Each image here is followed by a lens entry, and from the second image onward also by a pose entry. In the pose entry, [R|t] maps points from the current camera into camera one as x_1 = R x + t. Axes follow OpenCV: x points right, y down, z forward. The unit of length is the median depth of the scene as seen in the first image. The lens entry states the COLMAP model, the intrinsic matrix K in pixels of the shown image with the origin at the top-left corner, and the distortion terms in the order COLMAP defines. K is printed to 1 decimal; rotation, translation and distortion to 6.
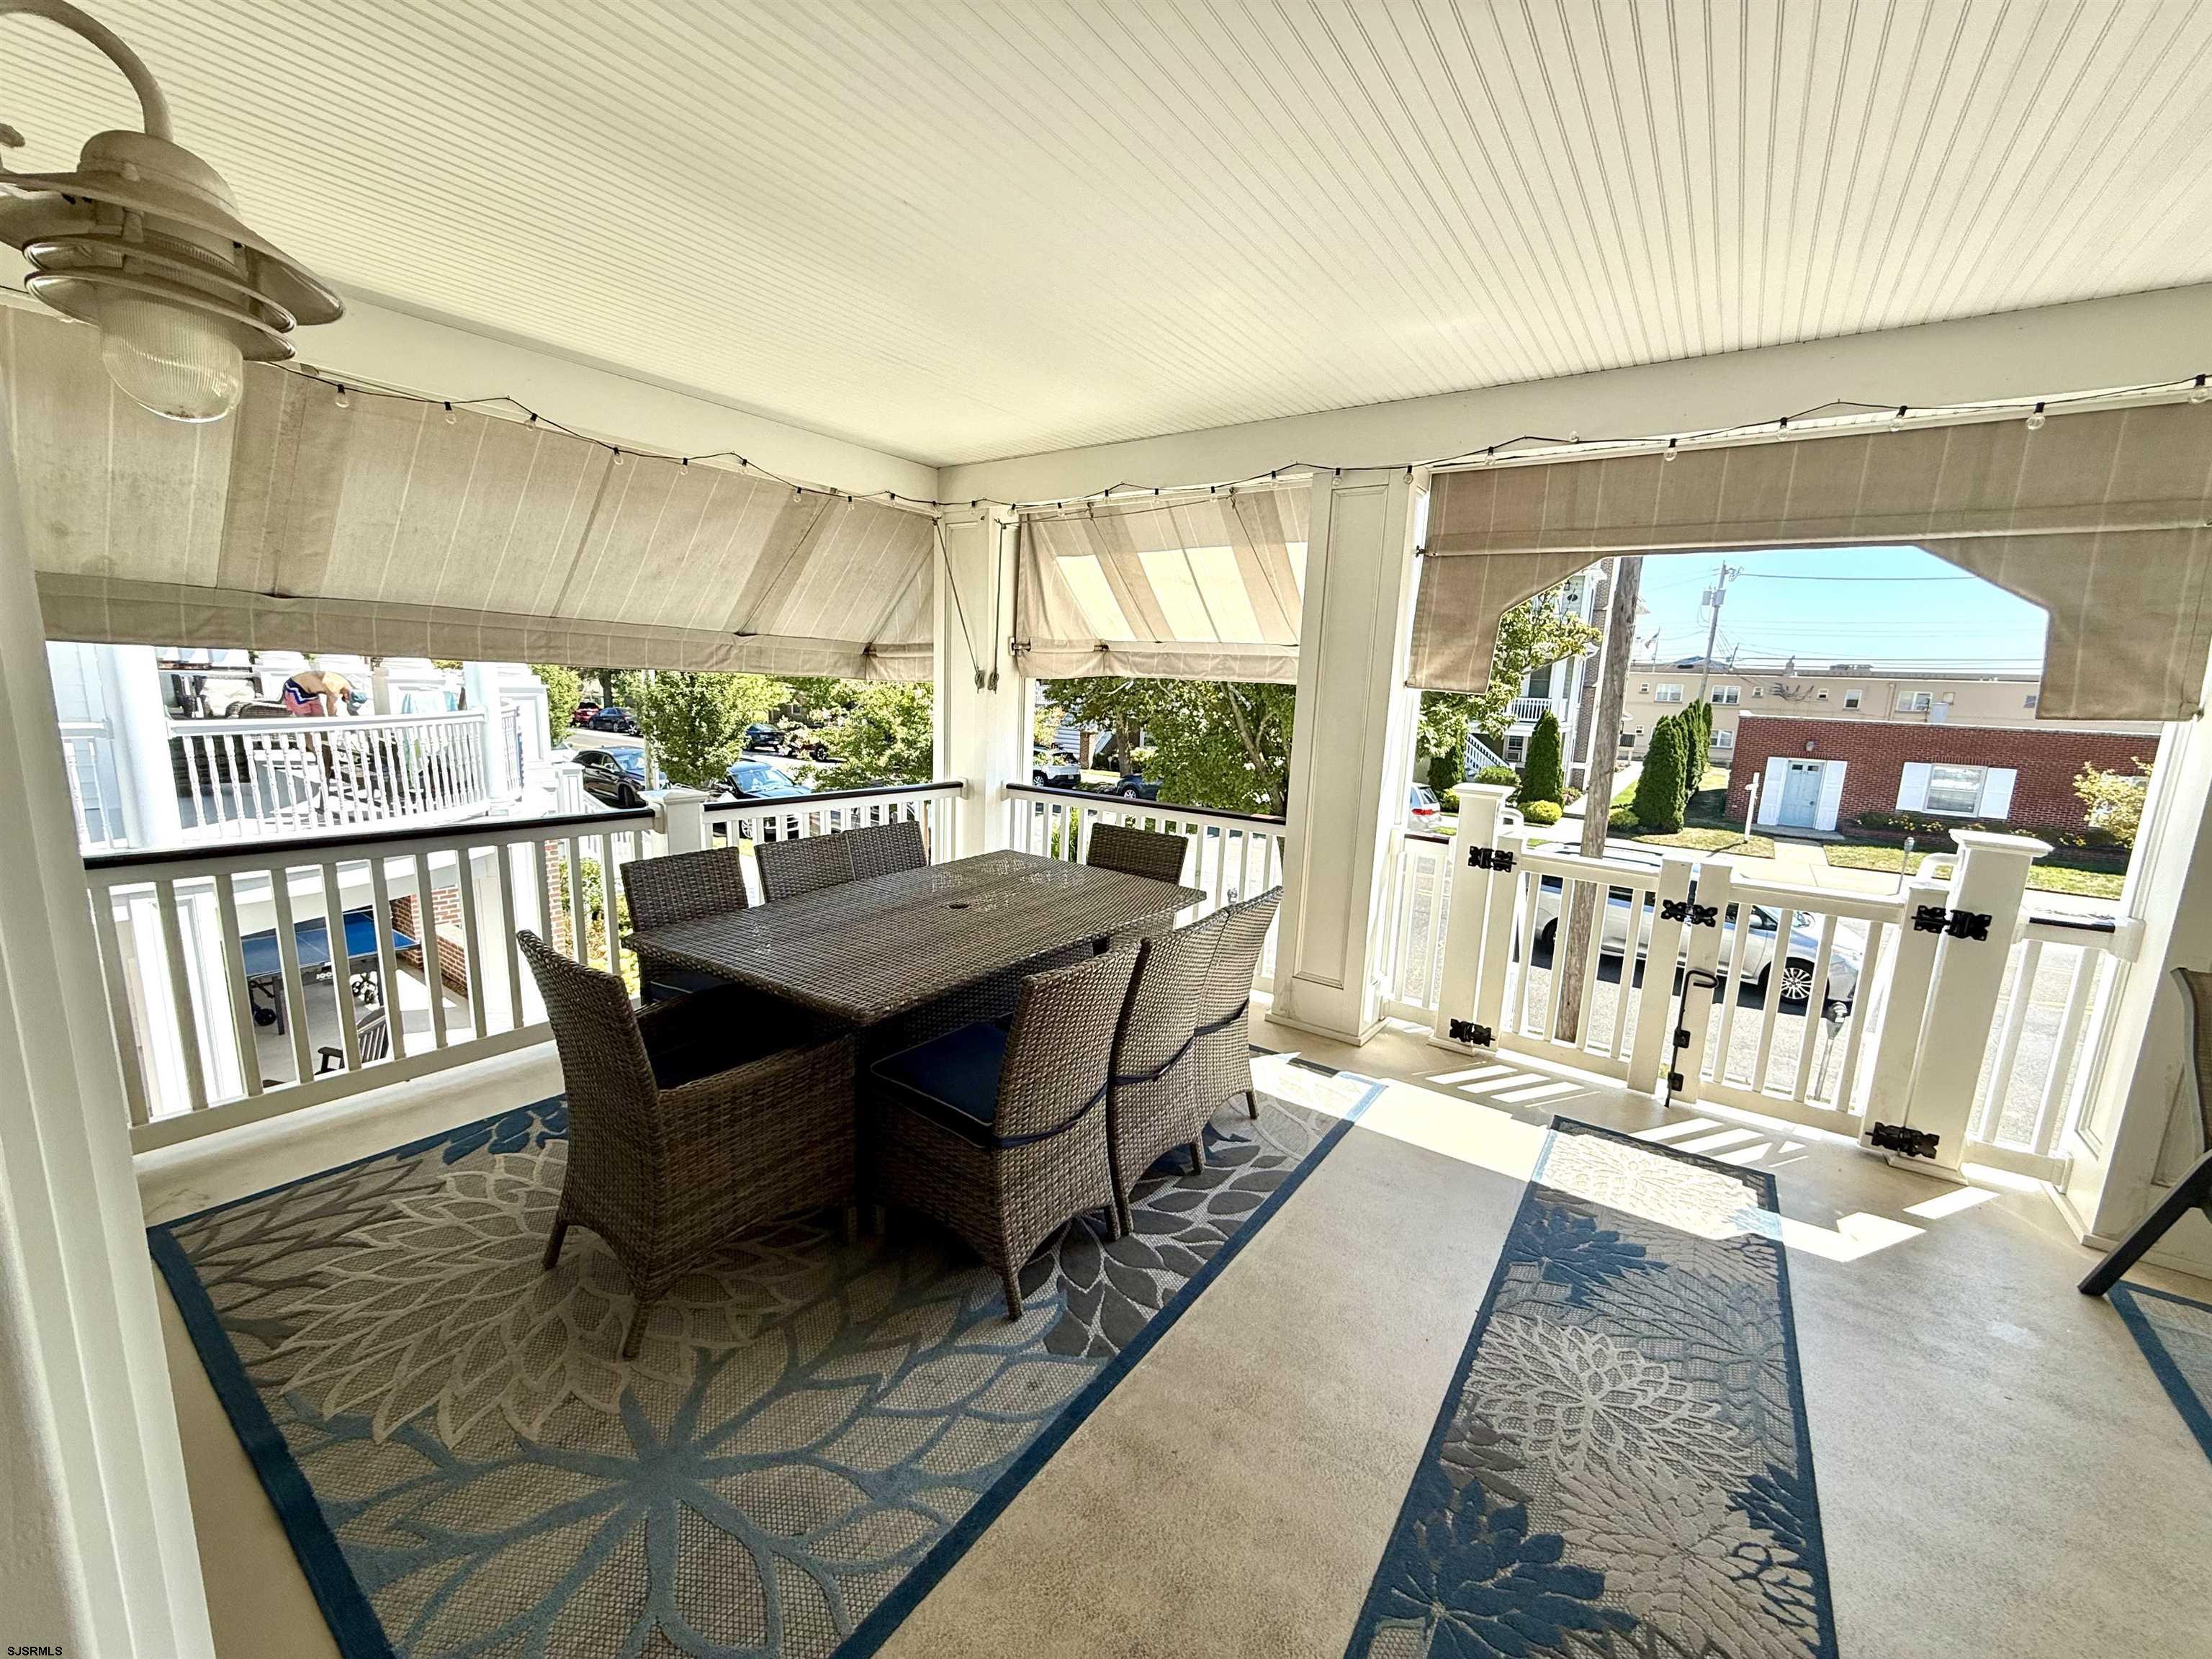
lens RADIAL K [[885.0, 0, 1106.3], [0, 885.0, 831.2], [0, 0, 1]] dist [-0.002050, 0.000475]
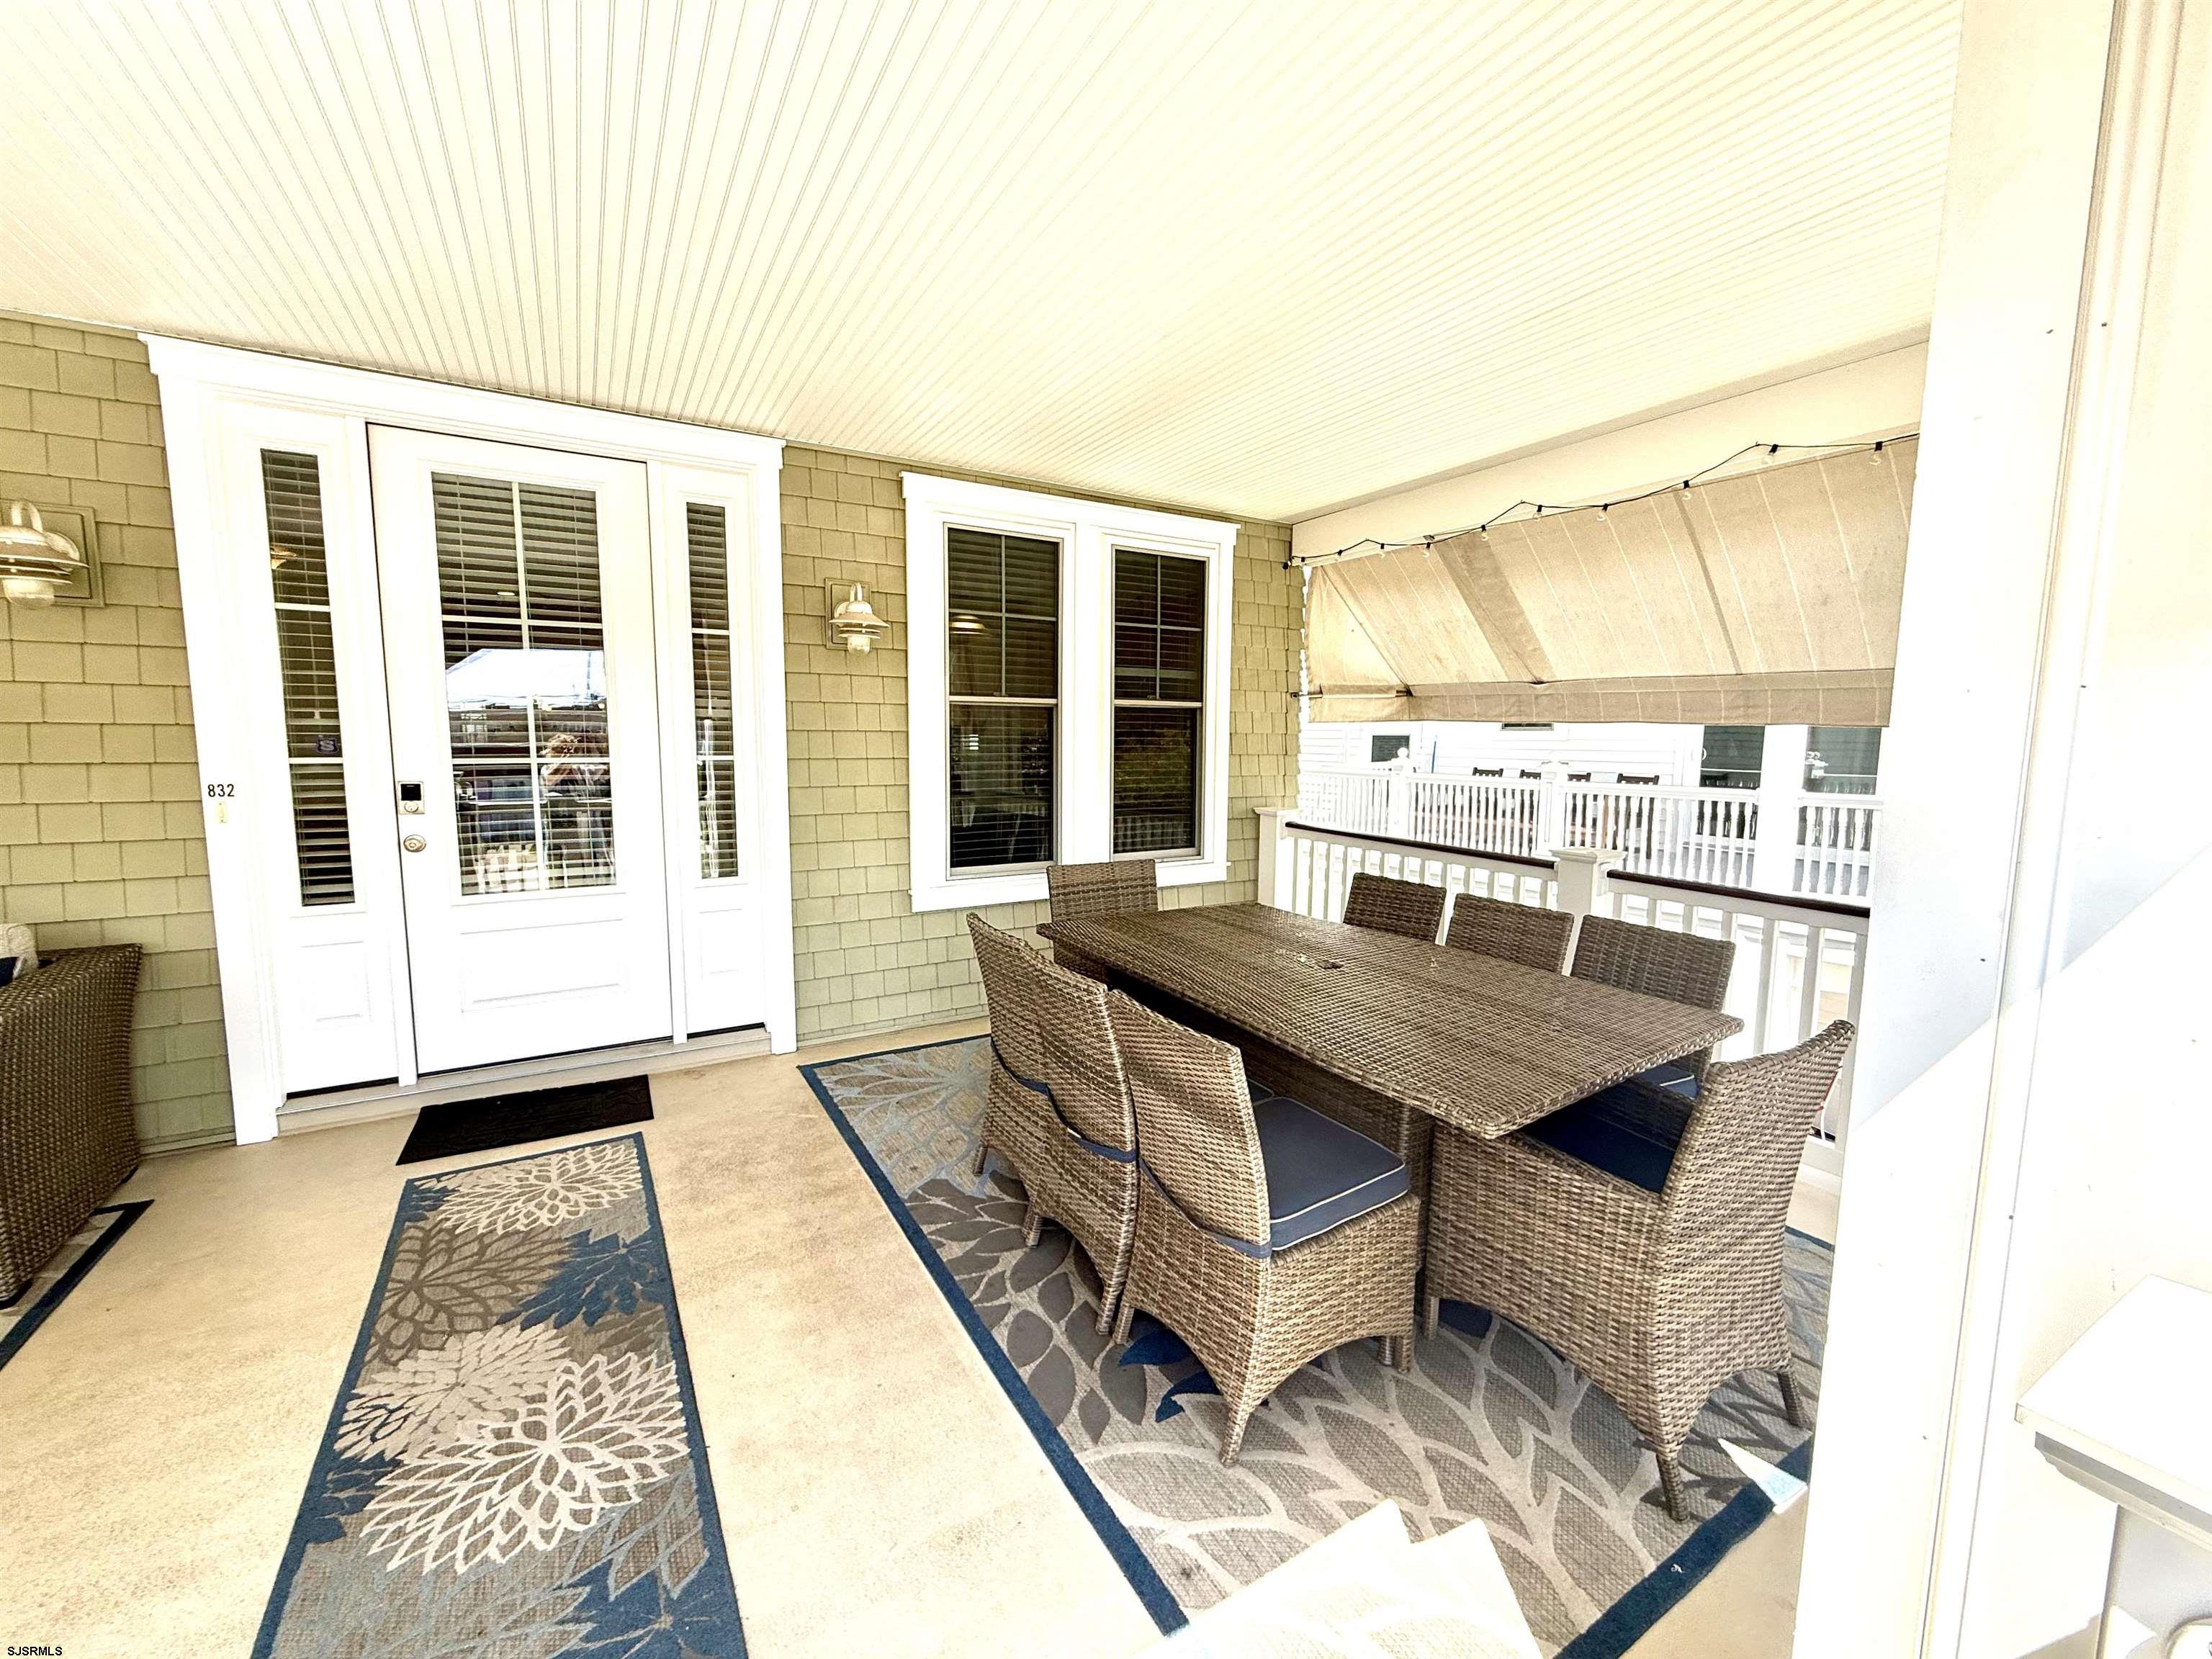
lens RADIAL K [[885.0, 0, 1099.6], [0, 885.0, 830.5], [0, 0, 1]] dist [-0.002050, 0.000475]
pose [[-0.415680, 0.057062, -0.907719, 0.940493], [-0.178964, 0.973387, 0.143145, -0.172424], [0.891730, 0.221951, -0.394405, 1.467449]]
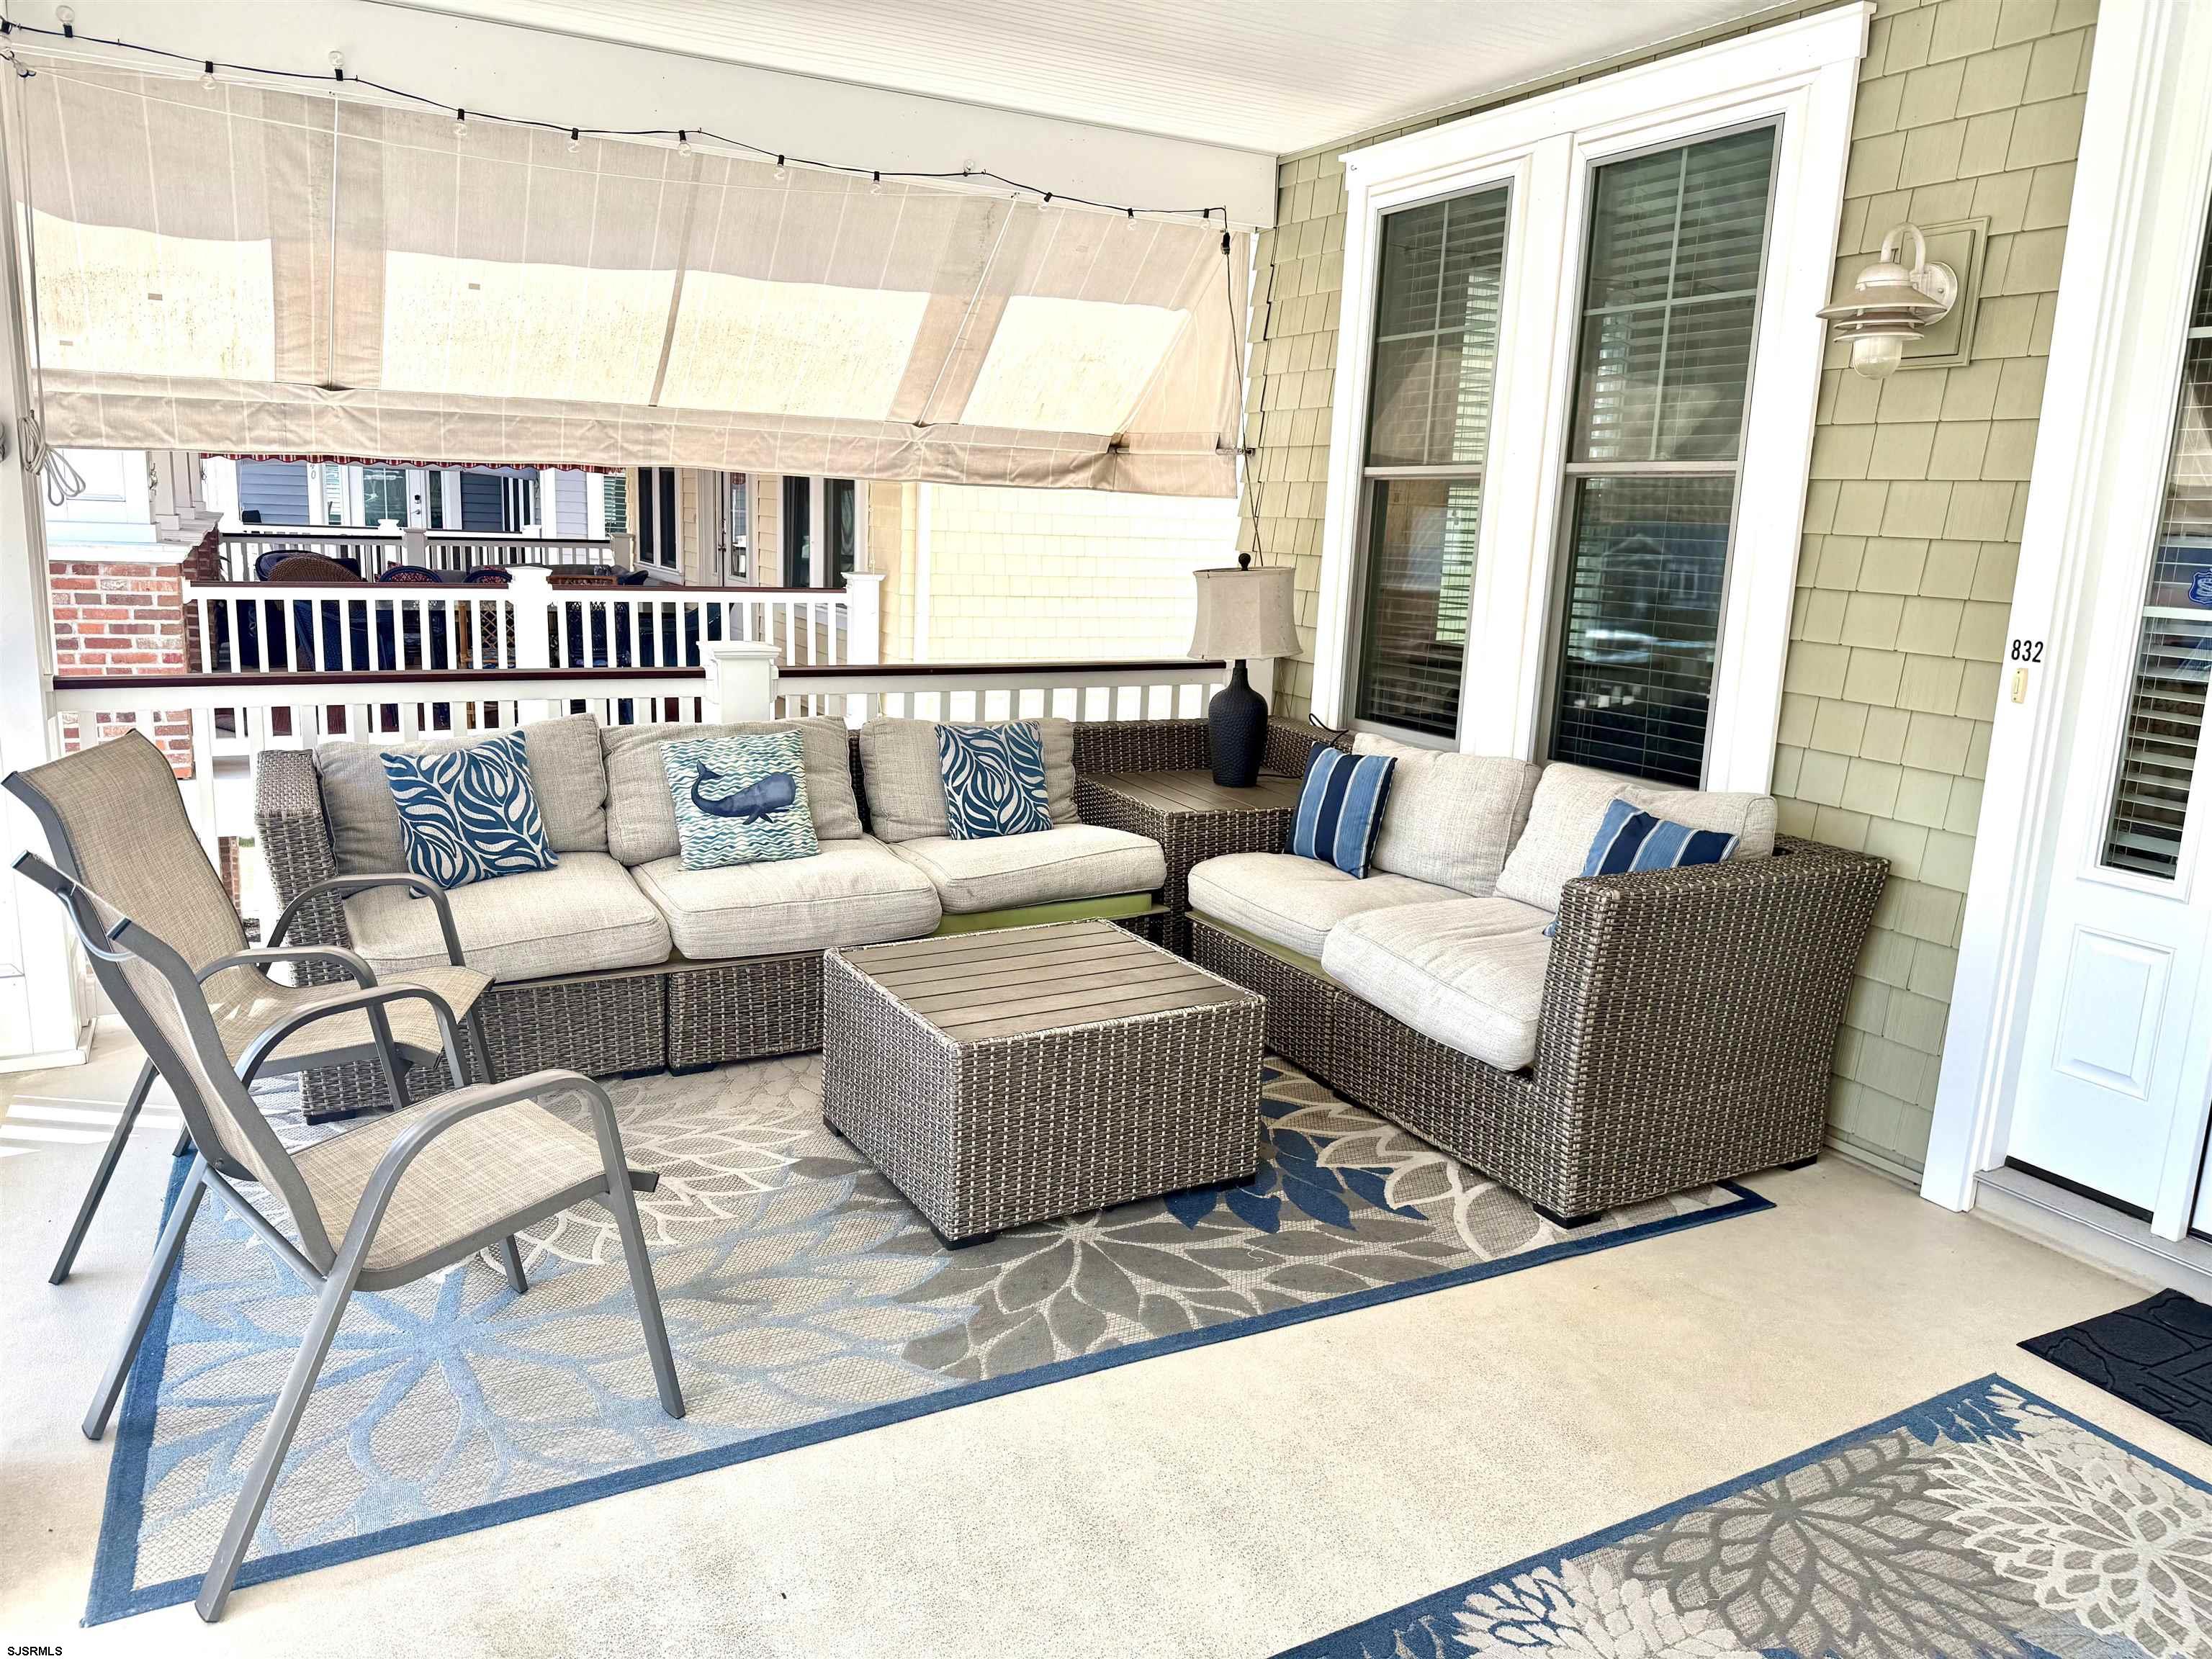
lens RADIAL K [[1551.7, 0, 1100.5], [0, 1551.7, 824.9], [0, 0, 1]] dist [0.005589, -0.010909]
pose [[-0.883801, -0.161355, 0.439158, 0.411905], [0.007842, 0.933407, 0.358734, -0.178078], [-0.467797, 0.320493, -0.823681, 1.402021]]
